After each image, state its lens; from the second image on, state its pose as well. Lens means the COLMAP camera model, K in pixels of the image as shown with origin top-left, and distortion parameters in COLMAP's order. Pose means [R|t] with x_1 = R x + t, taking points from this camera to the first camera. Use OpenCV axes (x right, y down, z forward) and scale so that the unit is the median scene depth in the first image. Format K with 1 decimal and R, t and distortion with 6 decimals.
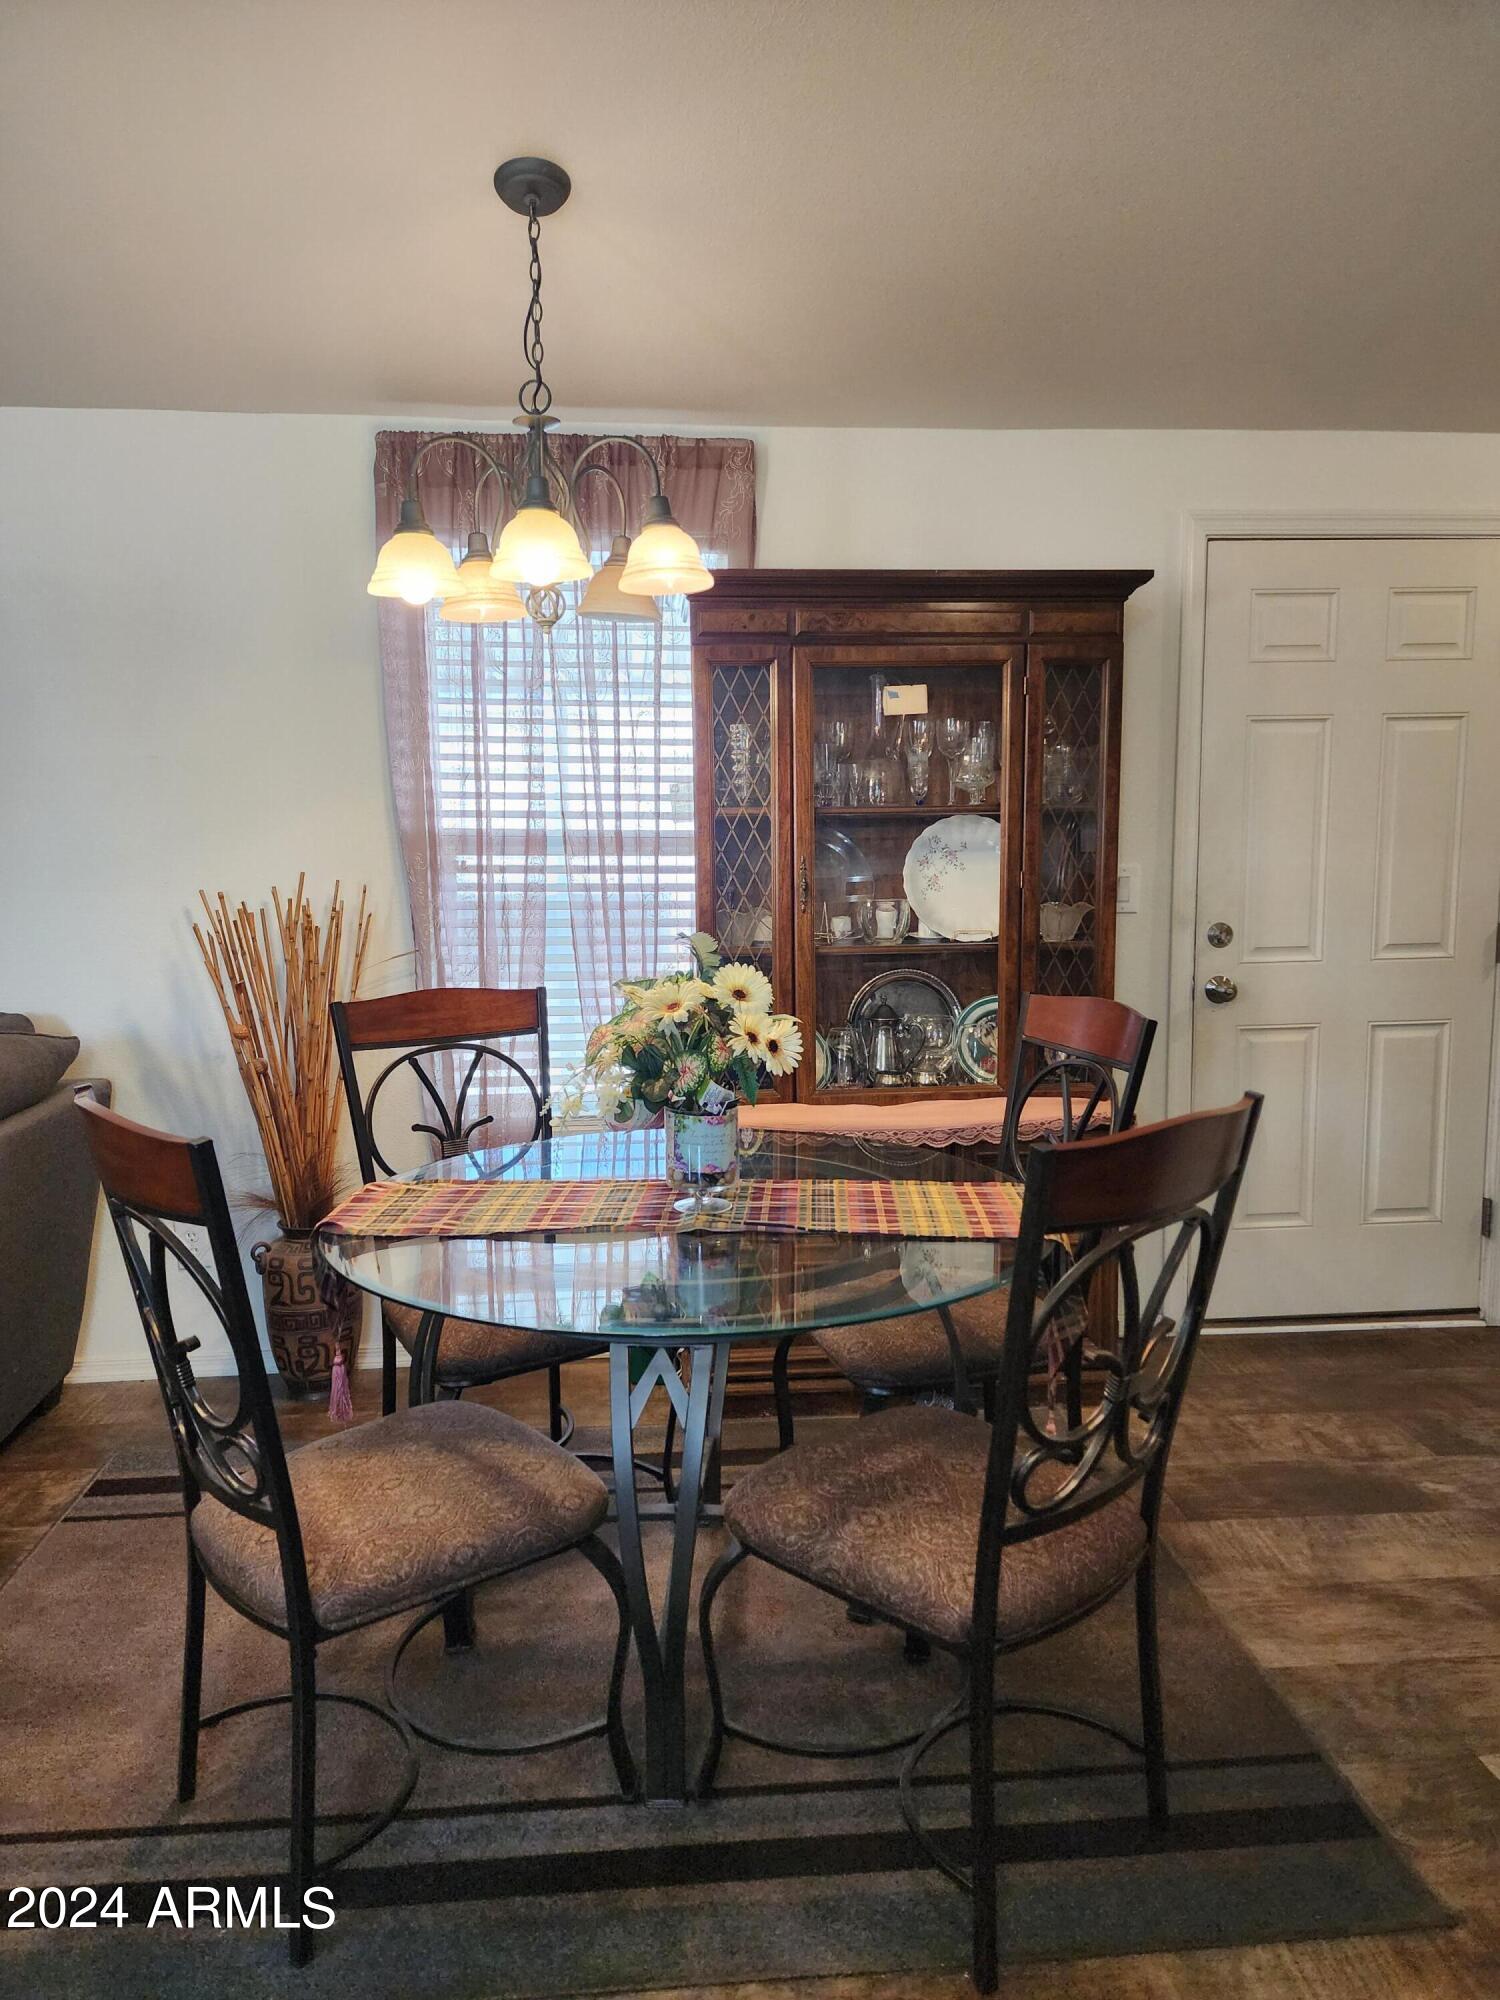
lens RADIAL K [[1346.4, 0, 754.3], [0, 1346.4, 1002.1], [0, 0, 1]] dist [0.134109, -0.107441]
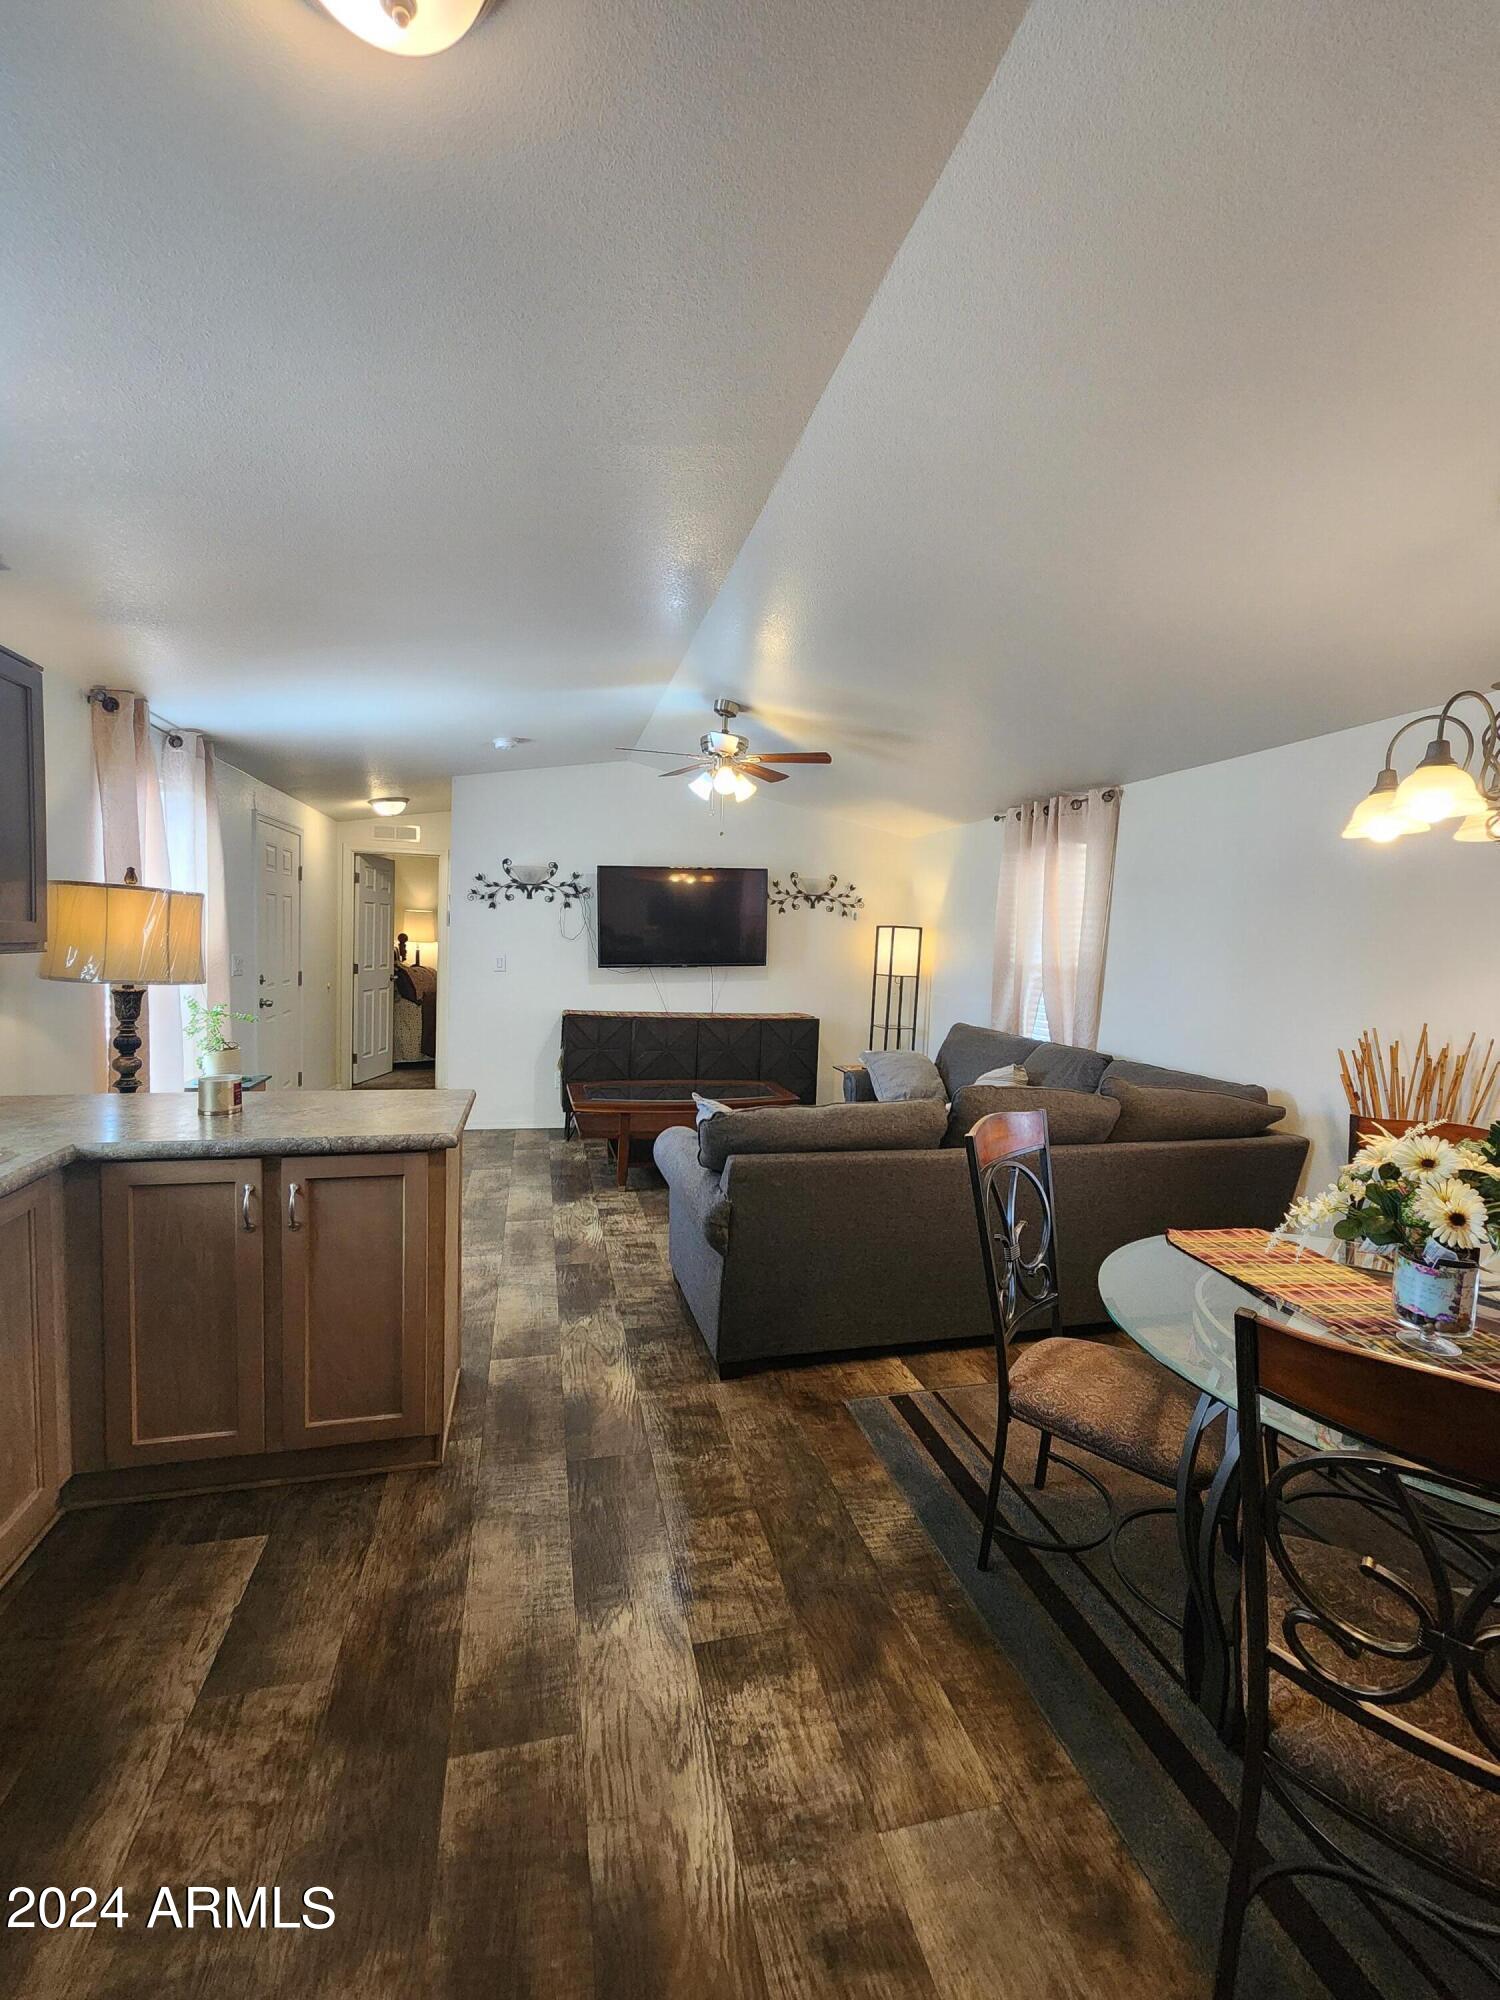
lens RADIAL K [[826.1, 0, 753.0], [0, 826.1, 990.9], [0, 0, 1]] dist [-0.002812, -0.000757]
pose [[0.179113, 0.076048, -0.980885, 0.479083], [-0.159213, 0.986107, 0.047380, -0.078089], [0.970860, 0.147684, 0.188732, 0.249801]]
